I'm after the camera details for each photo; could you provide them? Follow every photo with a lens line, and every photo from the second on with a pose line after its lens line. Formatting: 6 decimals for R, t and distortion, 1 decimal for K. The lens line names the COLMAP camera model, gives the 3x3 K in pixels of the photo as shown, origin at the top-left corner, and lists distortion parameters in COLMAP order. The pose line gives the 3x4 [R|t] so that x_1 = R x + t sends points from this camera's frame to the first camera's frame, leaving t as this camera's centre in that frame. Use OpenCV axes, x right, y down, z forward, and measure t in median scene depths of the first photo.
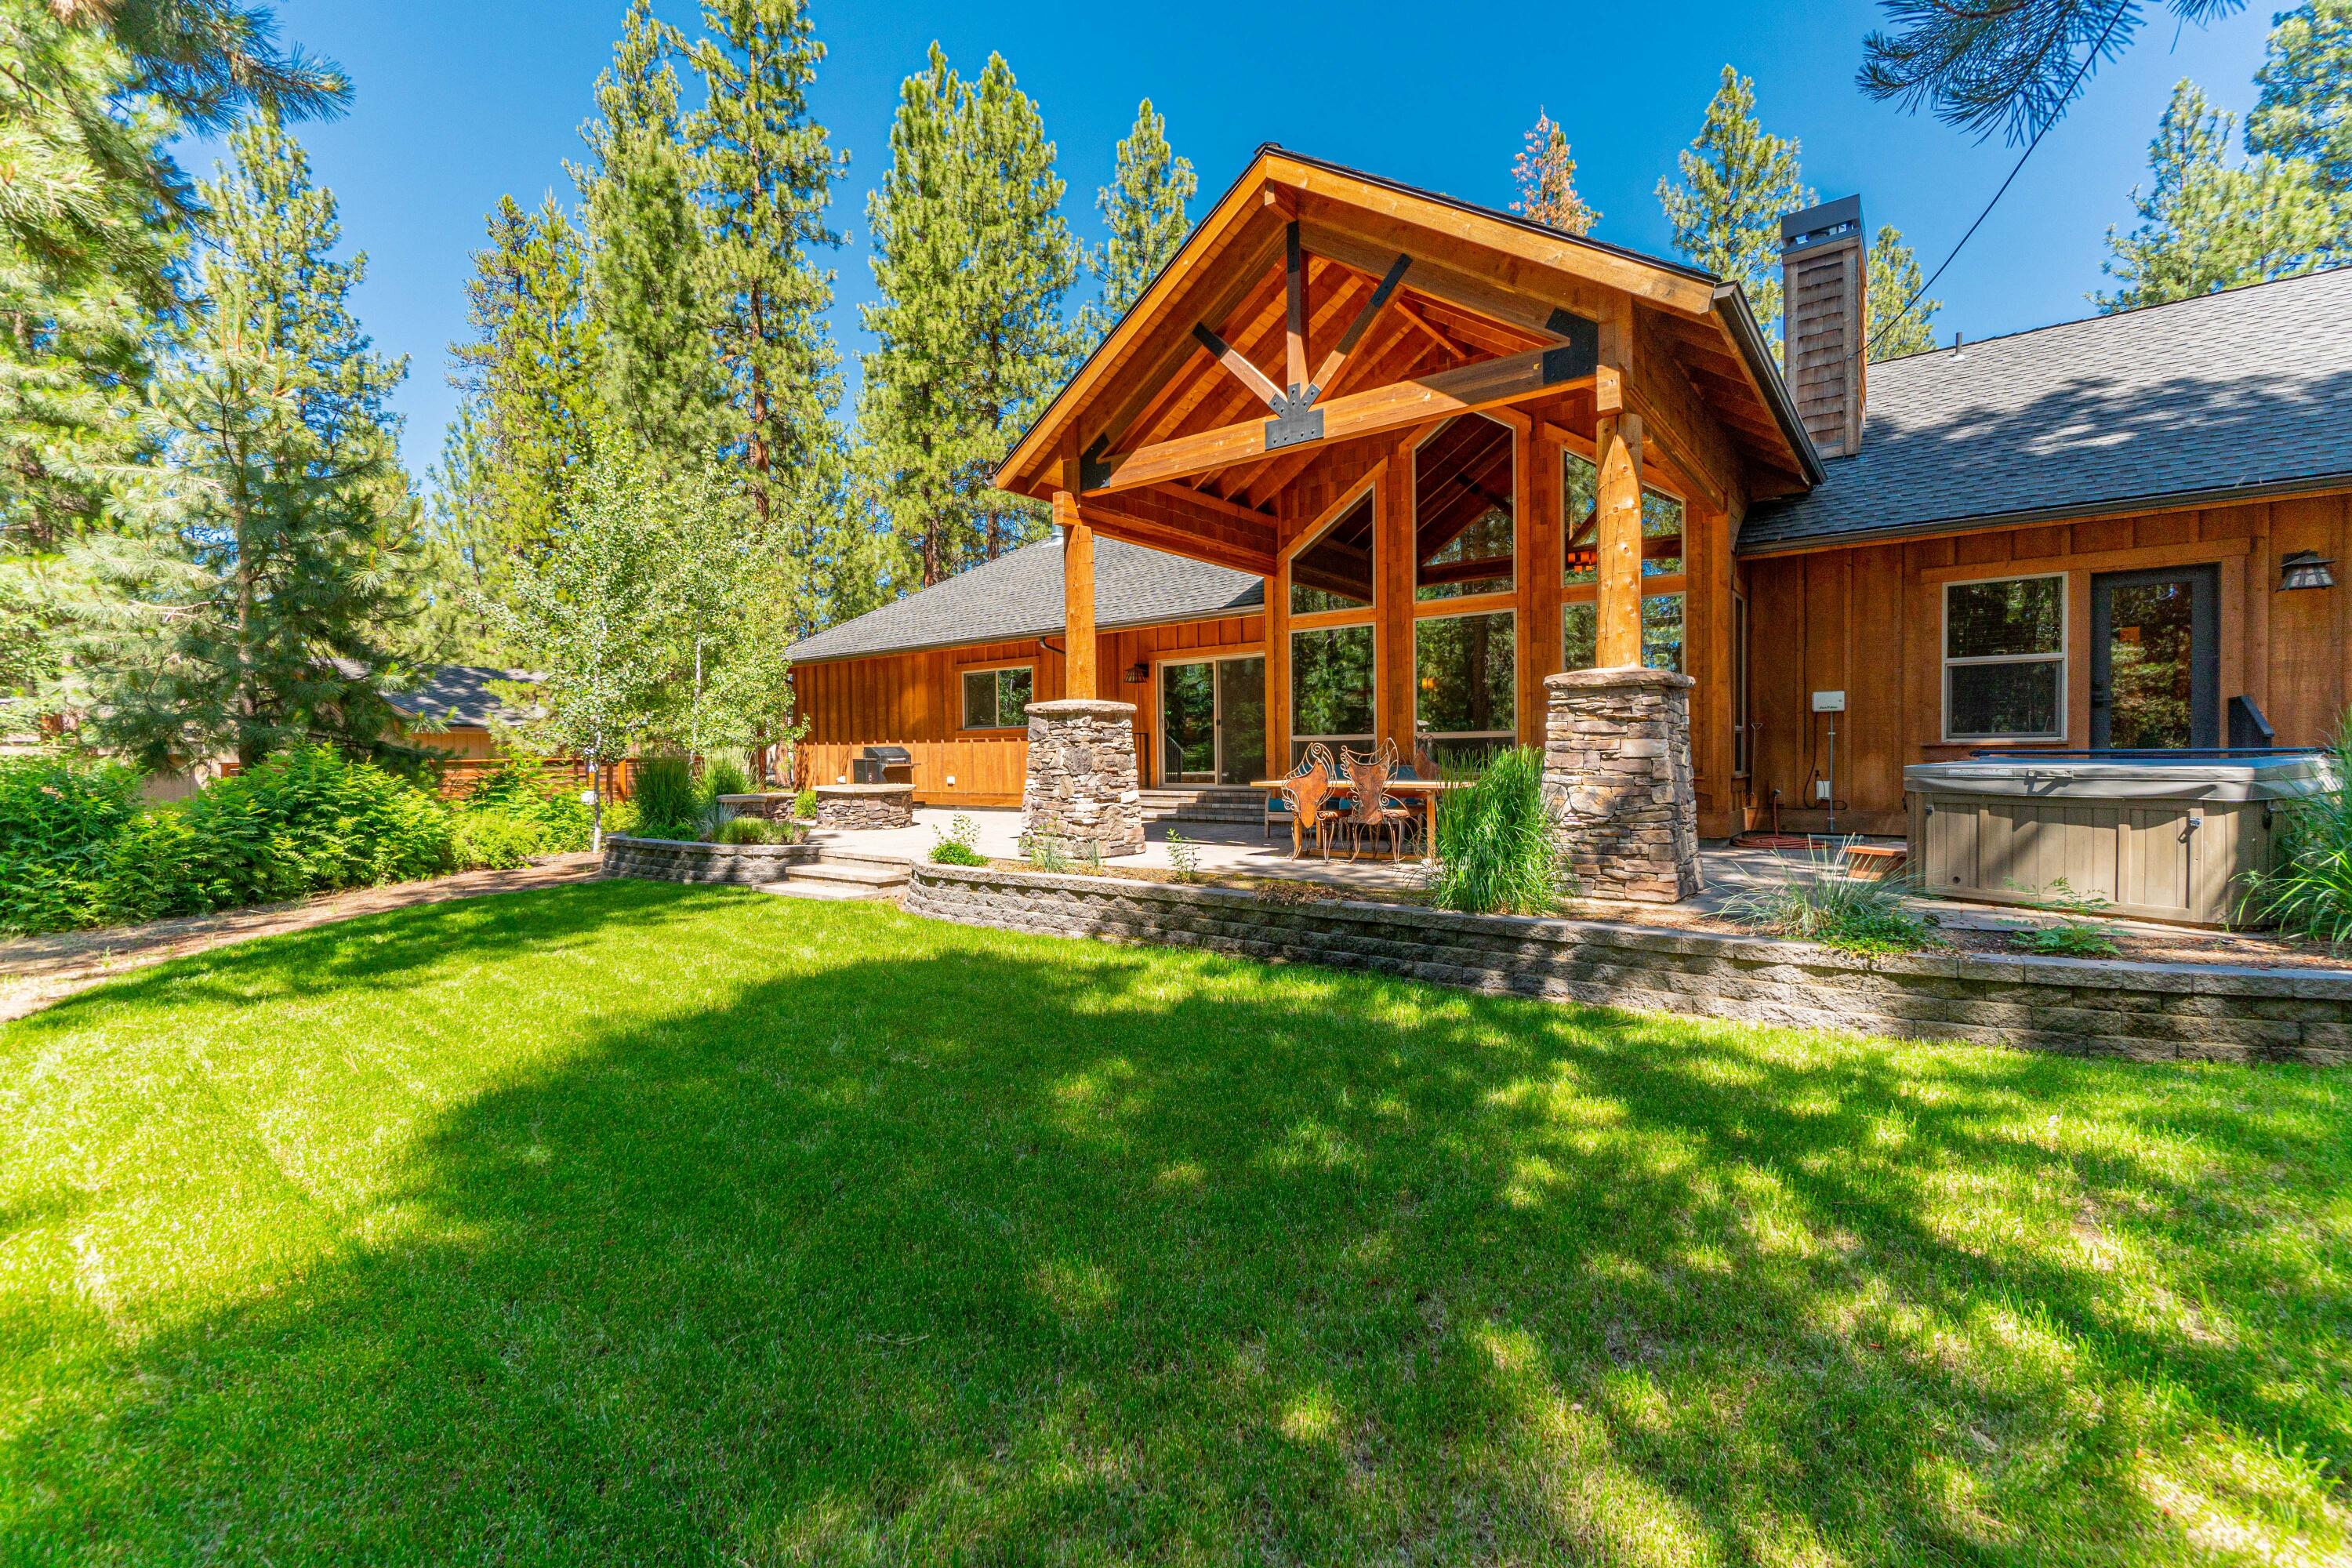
lens RADIAL K [[1006.6, 0, 1181.4], [0, 1006.6, 776.1], [0, 0, 1]] dist [-0.005096, 0.000004]
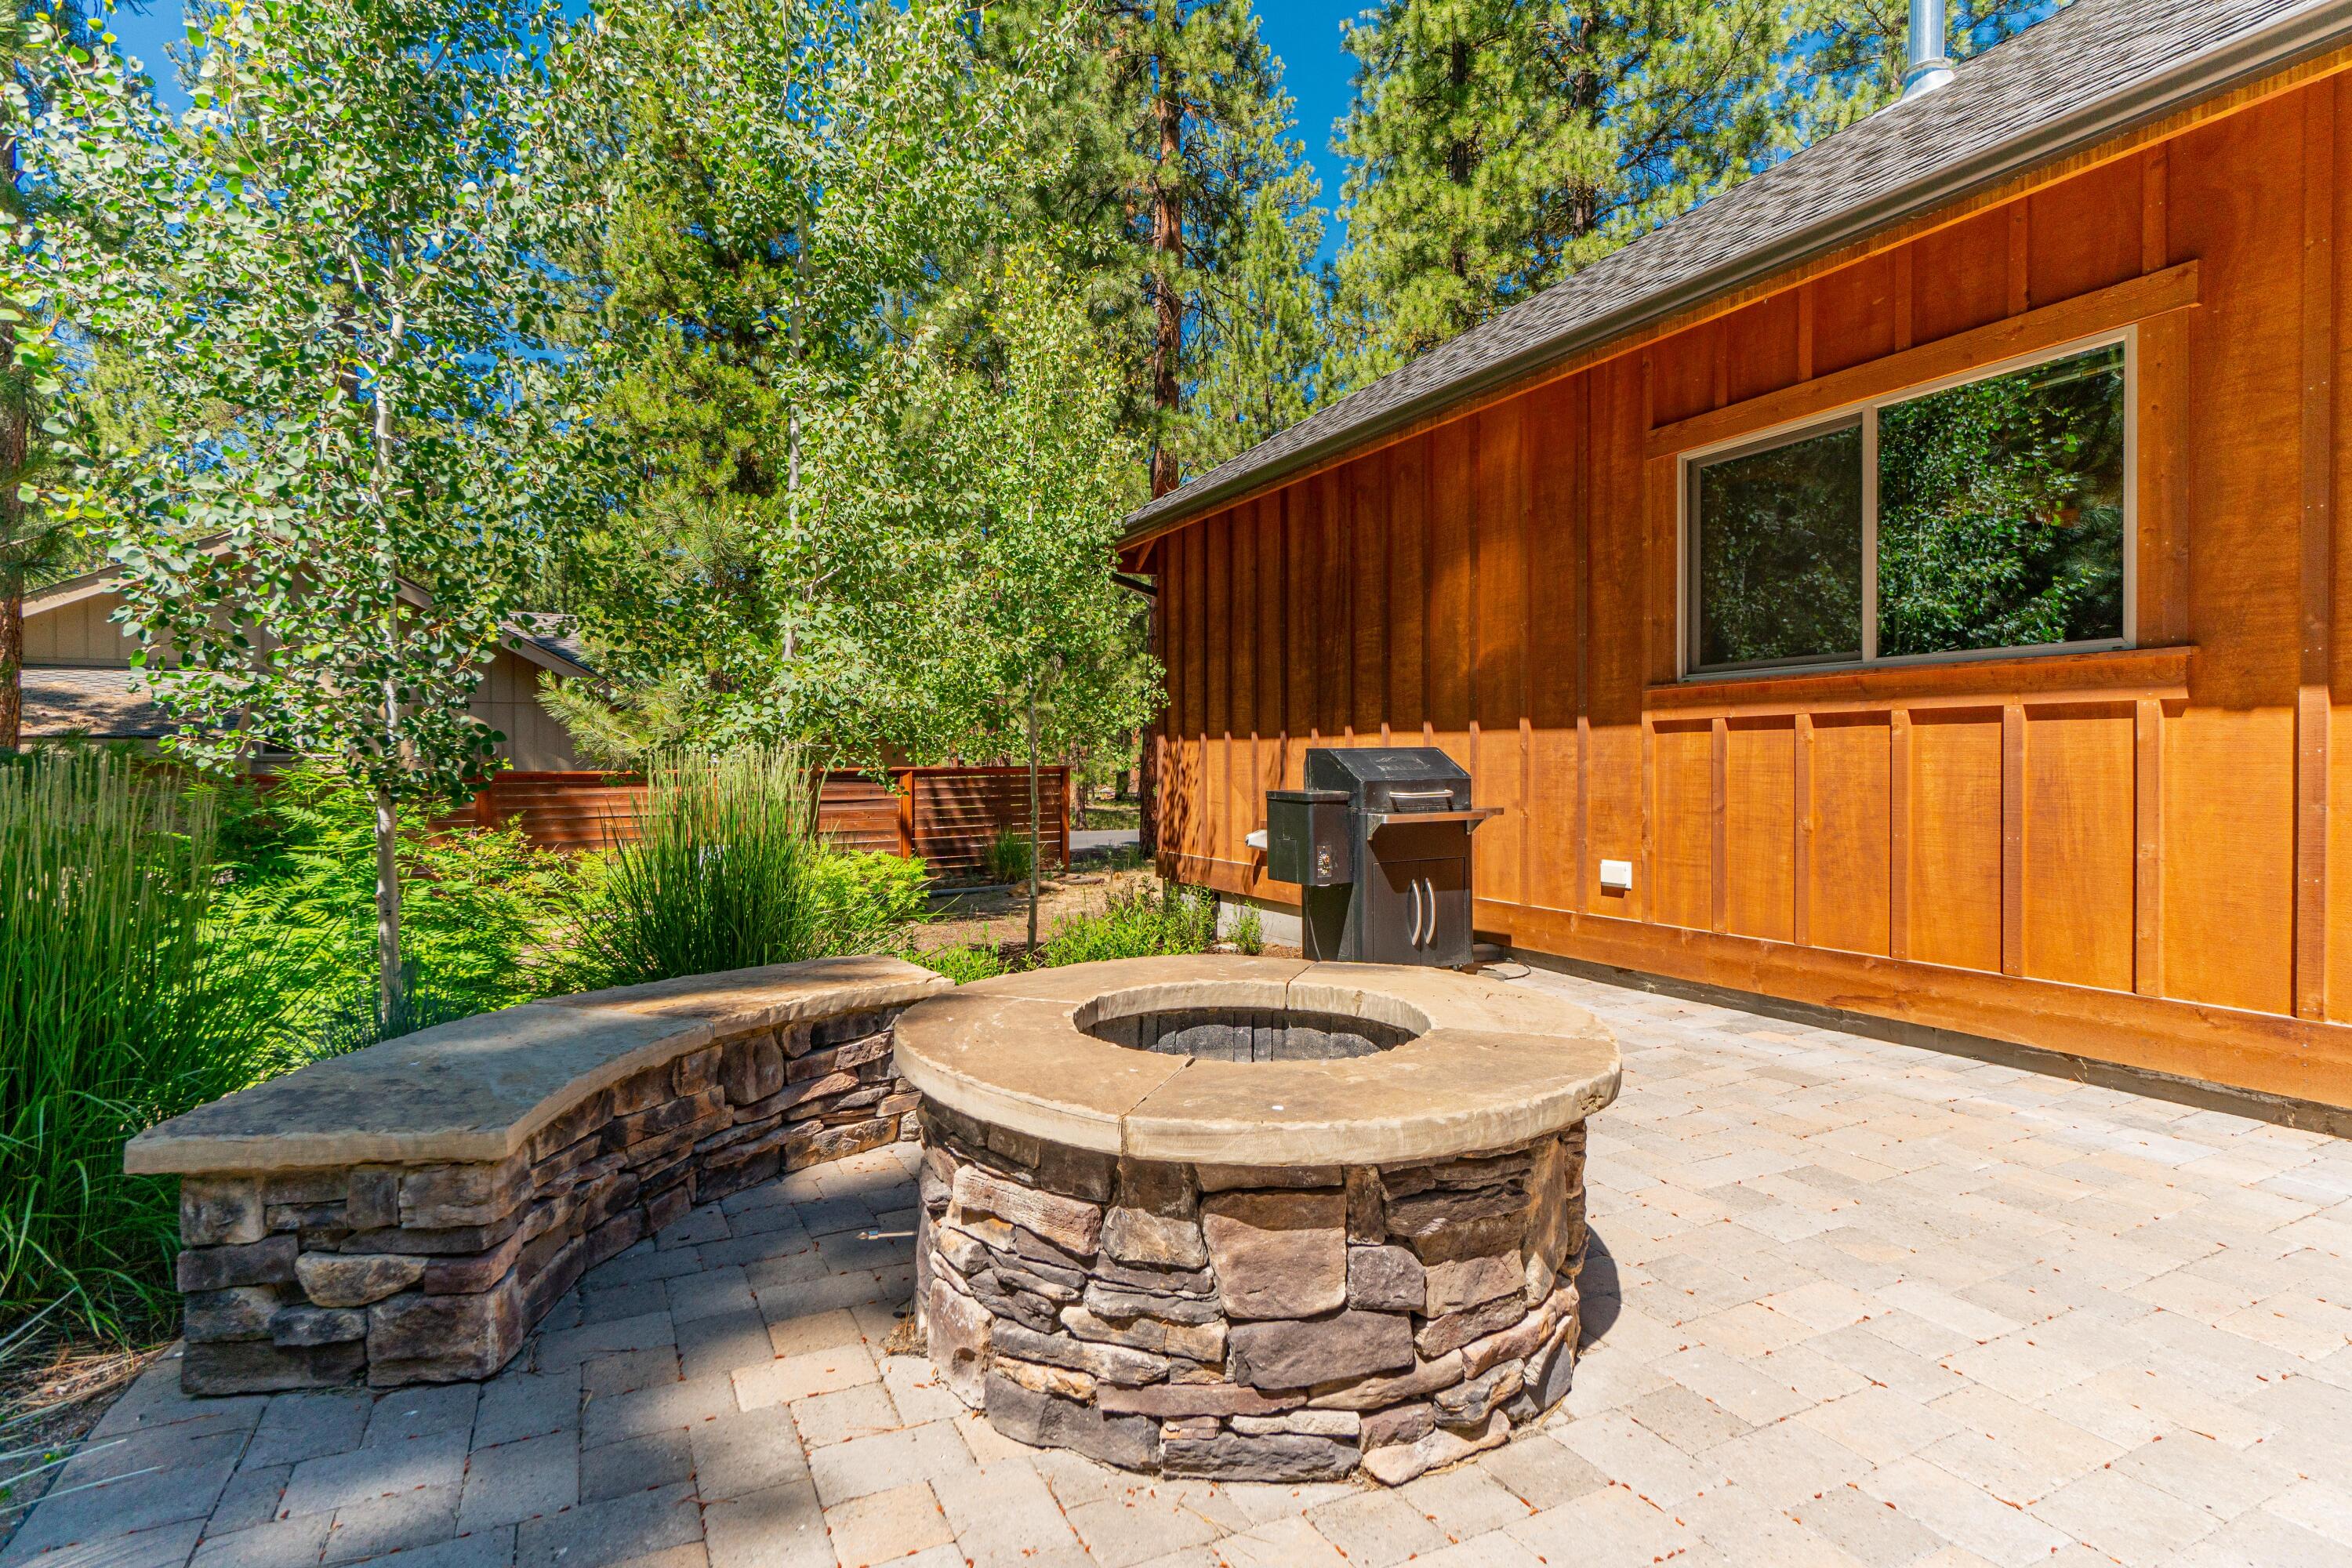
lens RADIAL K [[1198.3, 0, 1198.1], [0, 1198.3, 775.8], [0, 0, 1]] dist [0.000609, -0.000204]
pose [[0.909019, 0.014732, -0.416494, -0.373317], [-0.018187, 0.999825, -0.004330, -0.034575], [0.416357, 0.011511, 0.909128, 1.254467]]
